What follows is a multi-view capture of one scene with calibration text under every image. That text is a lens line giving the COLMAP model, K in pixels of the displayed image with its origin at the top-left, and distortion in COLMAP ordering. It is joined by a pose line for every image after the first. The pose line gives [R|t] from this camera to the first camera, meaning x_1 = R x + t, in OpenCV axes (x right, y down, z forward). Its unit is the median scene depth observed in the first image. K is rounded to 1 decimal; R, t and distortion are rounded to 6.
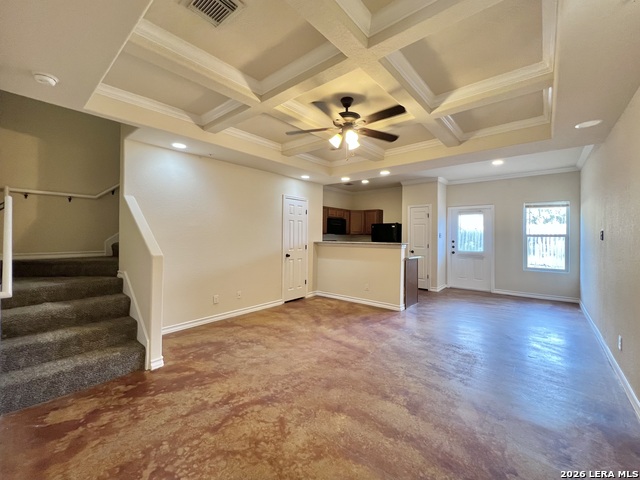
lens RADIAL K [[266.7, 0, 317.6], [0, 266.7, 236.4], [0, 0, 1]] dist [-0.000984, 0.000191]
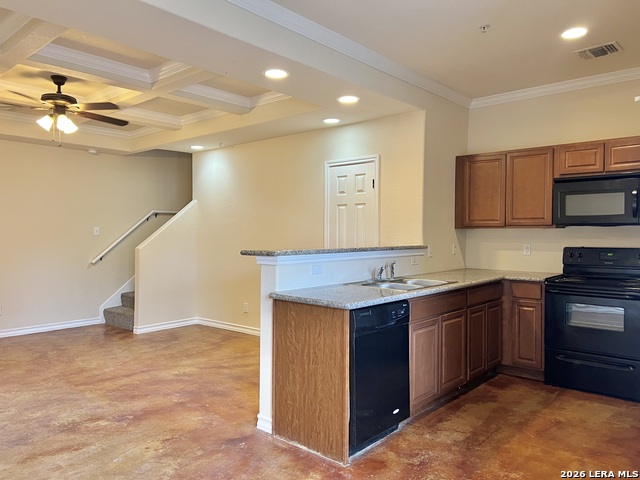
lens RADIAL K [[472.2, 0, 320.0], [0, 472.2, 240.0], [0, 0, 1]] dist [0.007373, -0.001236]
pose [[-0.001837, 0.001342, -0.999997, 1.211127], [-0.004386, 0.999989, 0.001350, 0.015803], [0.999989, 0.004388, -0.001831, 1.342667]]
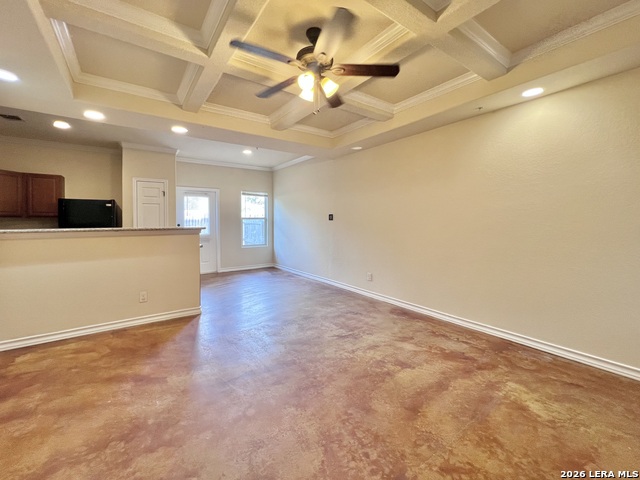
lens RADIAL K [[269.2, 0, 318.2], [0, 269.2, 224.5], [0, 0, 1]] dist [-0.003039, 0.000035]
pose [[0.247923, -0.018707, 0.968599, -0.454015], [0.007421, 0.999821, 0.017411, 0.009807], [-0.968751, 0.002872, 0.248018, 0.580260]]
